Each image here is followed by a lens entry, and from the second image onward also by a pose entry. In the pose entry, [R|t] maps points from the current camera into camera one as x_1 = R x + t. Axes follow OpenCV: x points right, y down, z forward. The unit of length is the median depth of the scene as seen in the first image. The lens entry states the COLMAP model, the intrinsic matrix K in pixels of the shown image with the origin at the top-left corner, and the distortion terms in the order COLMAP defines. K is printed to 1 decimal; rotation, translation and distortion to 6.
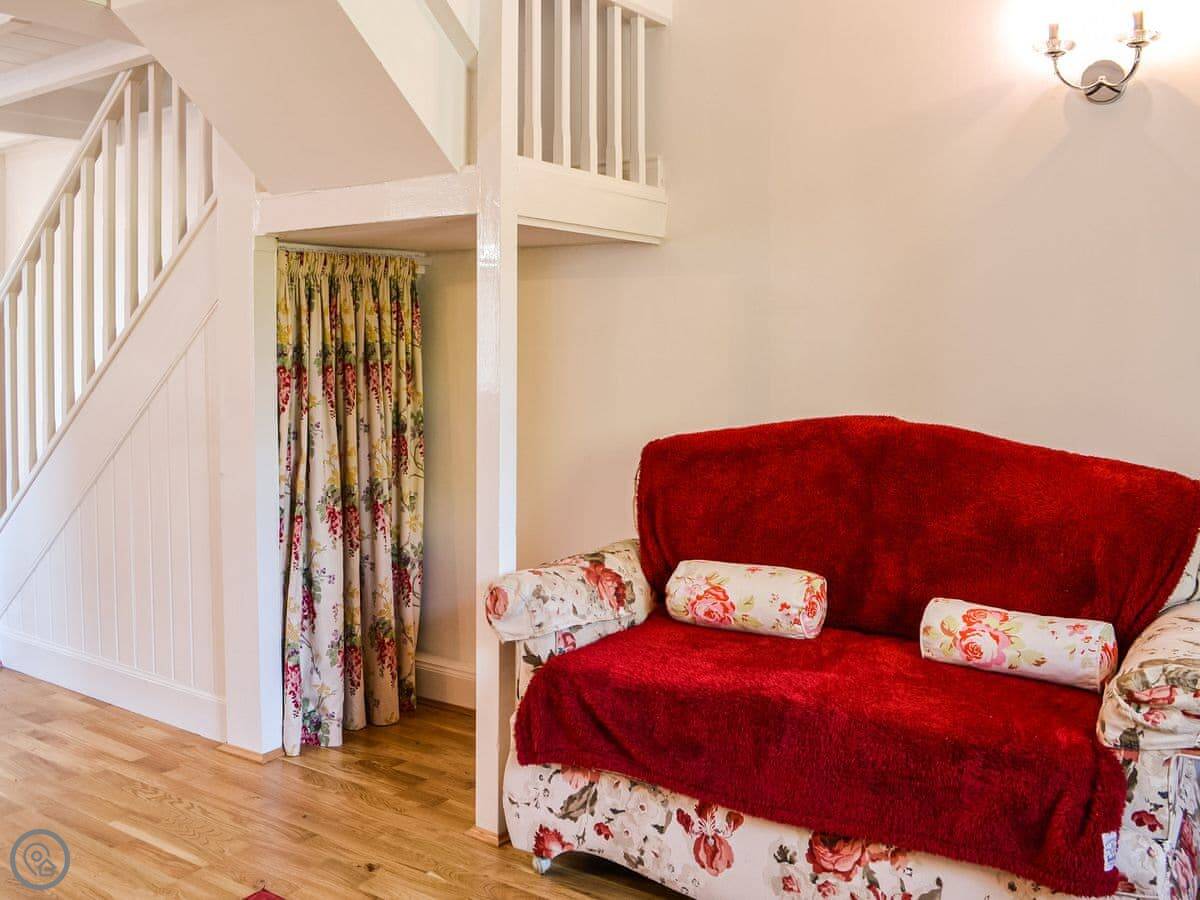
lens RADIAL K [[1153.5, 0, 601.9], [0, 1153.5, 389.1], [0, 0, 1]] dist [-0.075152, 0.000000]
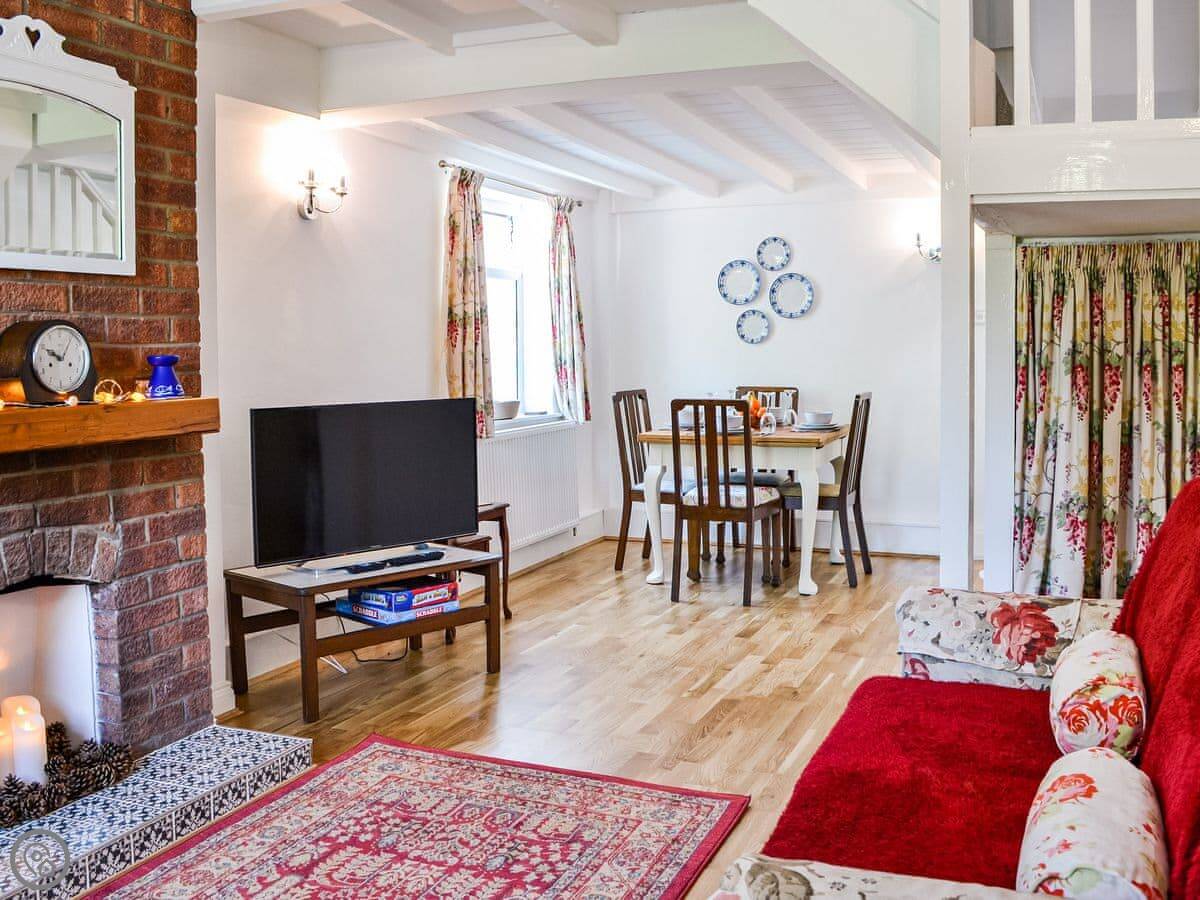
lens RADIAL K [[1153.5, 0, 597.7], [0, 1153.5, 445.0], [0, 0, 1]] dist [-0.075152, 0.000000]
pose [[0.203251, 0.091624, -0.974830, 0.789056], [-0.042642, 0.995496, 0.084676, -0.023189], [0.978198, 0.024358, 0.206242, 0.563753]]
